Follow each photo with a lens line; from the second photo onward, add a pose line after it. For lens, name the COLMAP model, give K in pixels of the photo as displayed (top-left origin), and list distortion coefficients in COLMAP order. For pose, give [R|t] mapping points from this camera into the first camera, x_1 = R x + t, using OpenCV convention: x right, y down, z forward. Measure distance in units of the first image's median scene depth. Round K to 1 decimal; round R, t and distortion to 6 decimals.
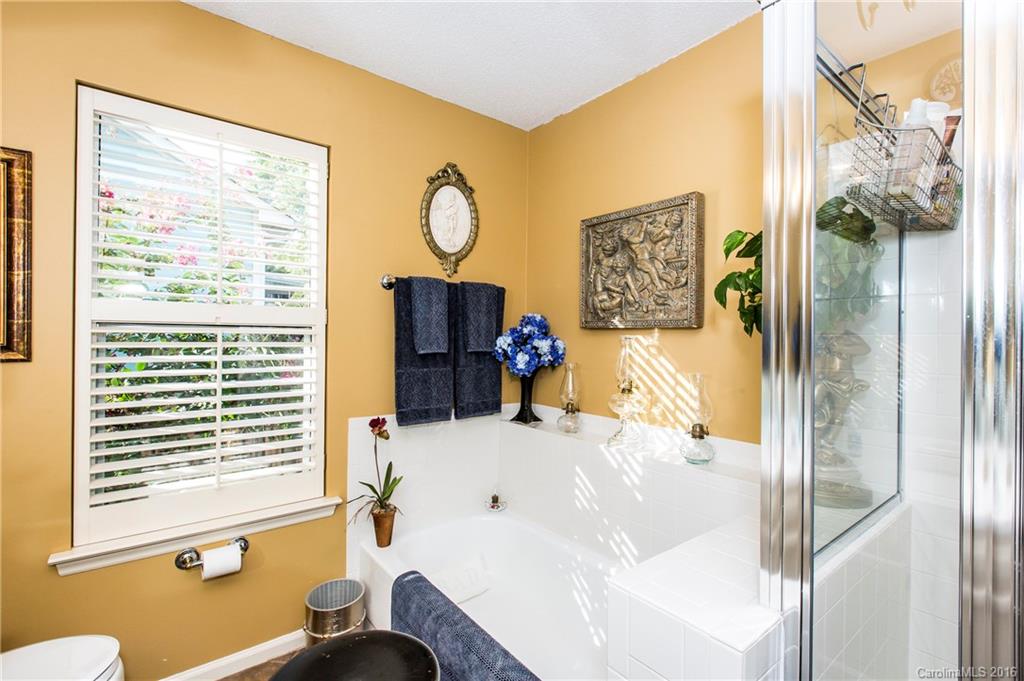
lens RADIAL K [[460.5, 0, 510.6], [0, 460.5, 339.5], [0, 0, 1]] dist [-0.004976, 0.001120]
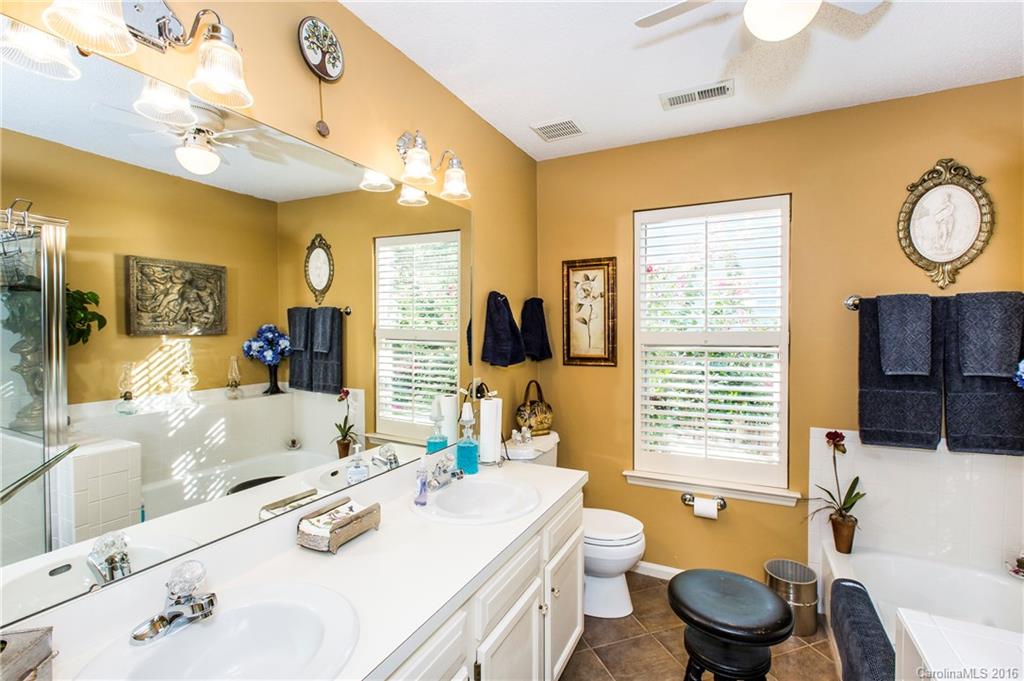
lens RADIAL K [[460.5, 0, 515.5], [0, 460.5, 334.2], [0, 0, 1]] dist [-0.004976, 0.001120]
pose [[0.418566, -0.001310, -0.908185, 0.360995], [0.011997, 0.999920, 0.004087, -0.069210], [0.908107, -0.012607, 0.418548, -0.129460]]
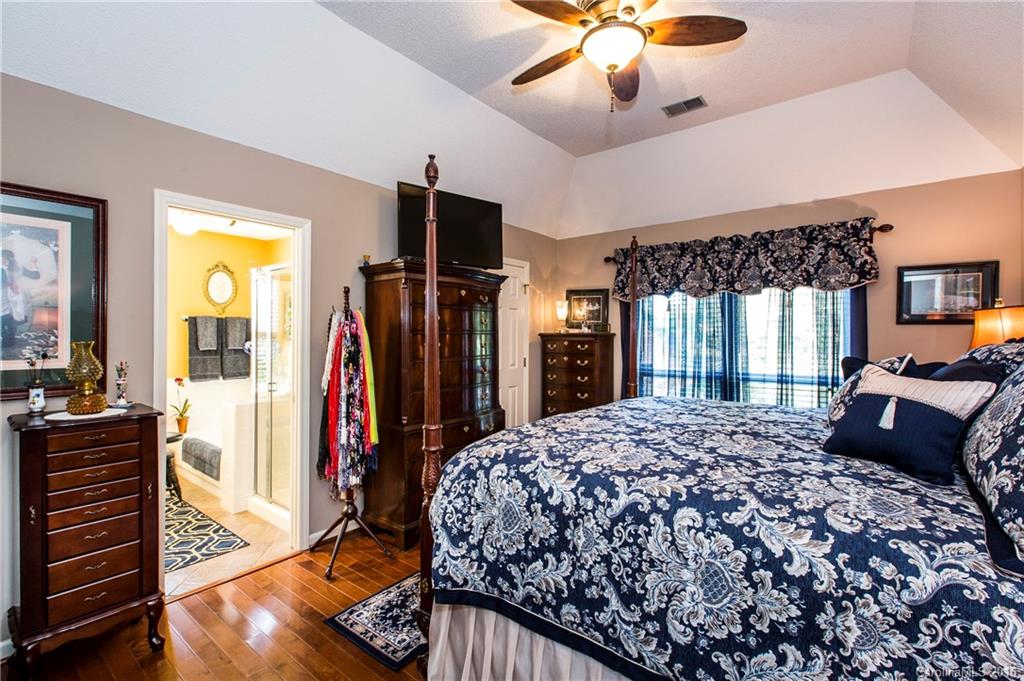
lens RADIAL K [[460.5, 0, 510.6], [0, 460.5, 344.8], [0, 0, 1]] dist [-0.004976, 0.001120]
pose [[0.974001, -0.007039, 0.226433, 0.780188], [0.003680, 0.999877, 0.015255, -0.023441], [-0.226513, -0.014025, 0.973907, -1.558516]]
